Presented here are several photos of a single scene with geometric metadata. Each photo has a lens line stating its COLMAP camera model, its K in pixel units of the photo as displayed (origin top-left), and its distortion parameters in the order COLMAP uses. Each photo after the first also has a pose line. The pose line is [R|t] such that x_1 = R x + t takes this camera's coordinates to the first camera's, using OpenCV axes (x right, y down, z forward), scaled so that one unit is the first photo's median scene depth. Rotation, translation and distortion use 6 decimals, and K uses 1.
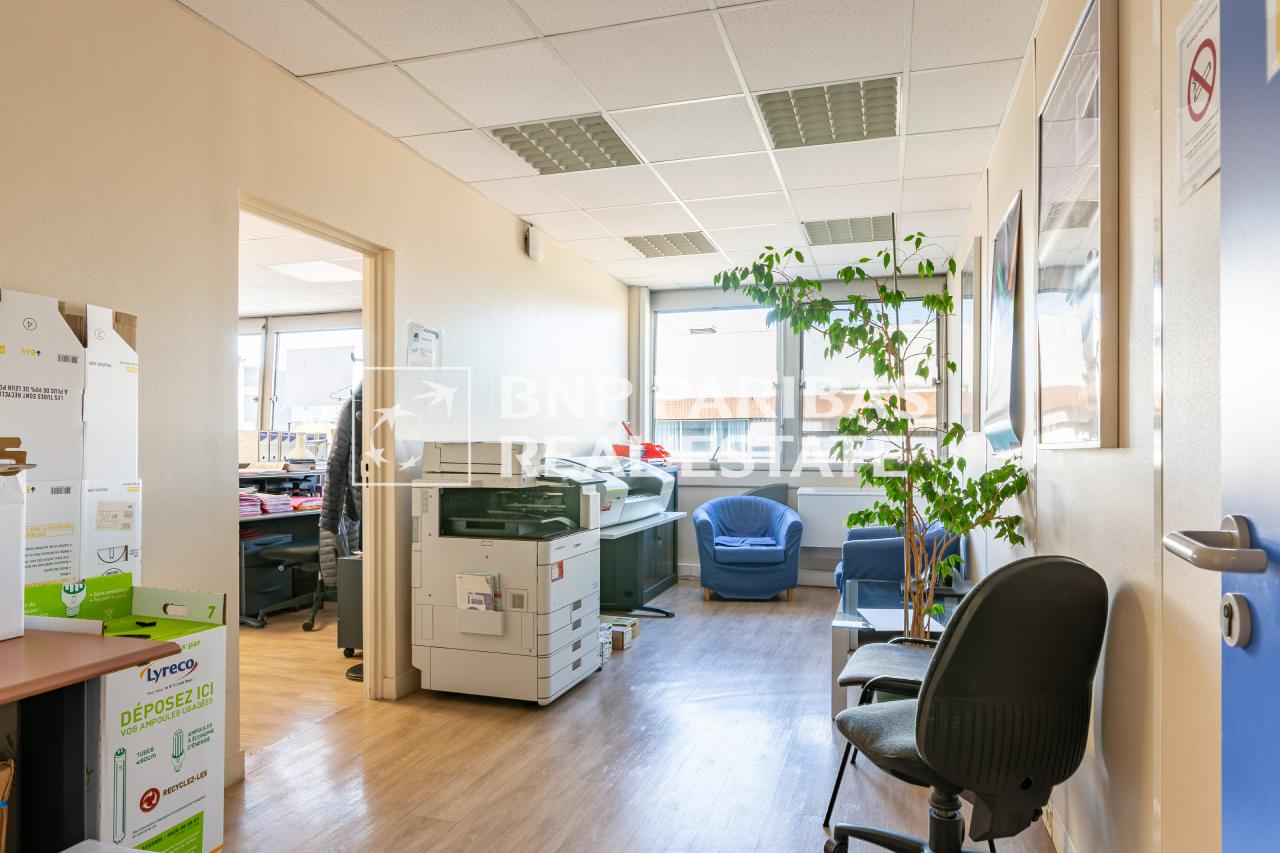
lens RADIAL K [[764.8, 0, 639.6], [0, 764.8, 433.5], [0, 0, 1]] dist [-0.004987, -0.000168]
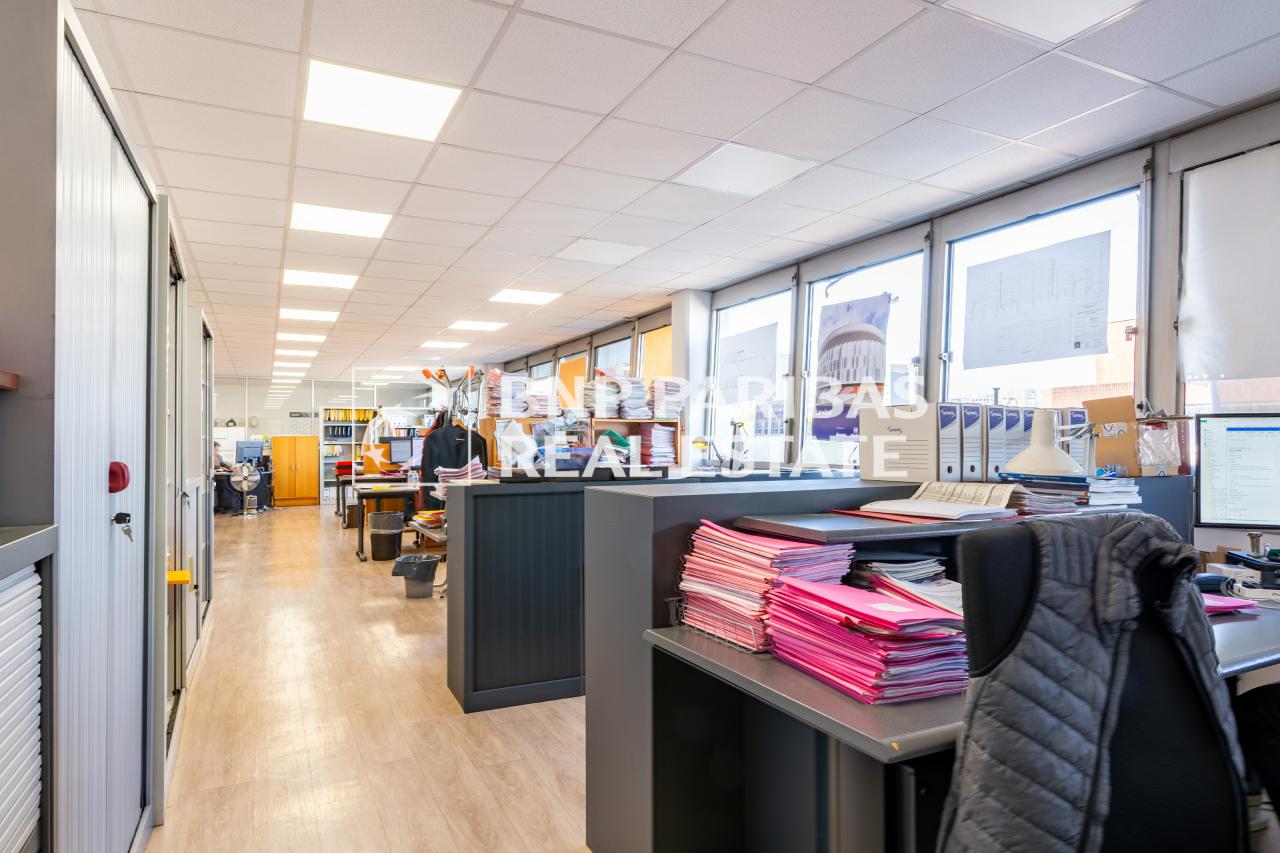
lens RADIAL K [[764.8, 0, 639.6], [0, 764.8, 434.3], [0, 0, 1]] dist [-0.004987, -0.000168]
pose [[0.698290, -0.006299, -0.715788, -0.314437], [0.012777, 0.999912, 0.003666, 0.009224], [0.715701, -0.011705, 0.698308, 0.596785]]
